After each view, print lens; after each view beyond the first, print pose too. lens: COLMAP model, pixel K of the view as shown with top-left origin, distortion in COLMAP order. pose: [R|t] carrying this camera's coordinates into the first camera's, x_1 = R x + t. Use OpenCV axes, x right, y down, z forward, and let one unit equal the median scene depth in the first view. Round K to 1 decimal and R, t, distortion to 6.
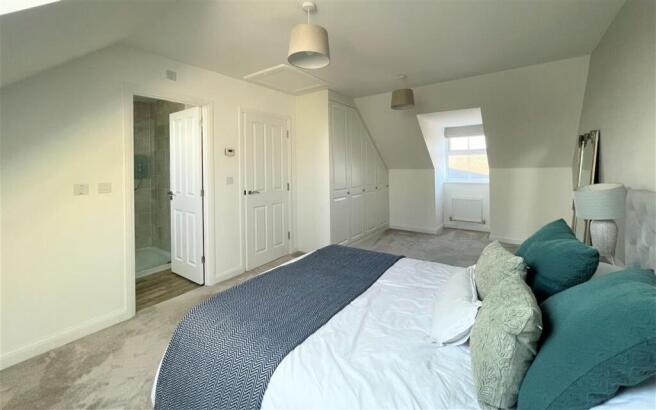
lens RADIAL K [[263.7, 0, 328.0], [0, 263.7, 205.0], [0, 0, 1]] dist [0.000031, -0.000005]
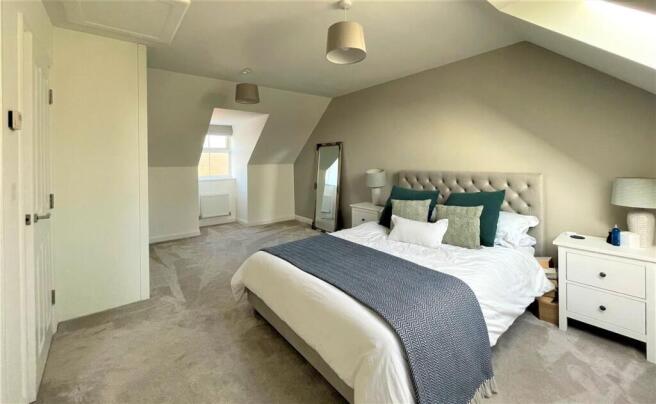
lens RADIAL K [[274.6, 0, 328.0], [0, 274.6, 202.0], [0, 0, 1]] dist [0.000123, 0.000008]
pose [[0.277864, -0.130908, 0.951659, -0.585507], [0.151332, 0.984266, 0.091208, -0.041715], [-0.948626, 0.118673, 0.293302, 0.399057]]
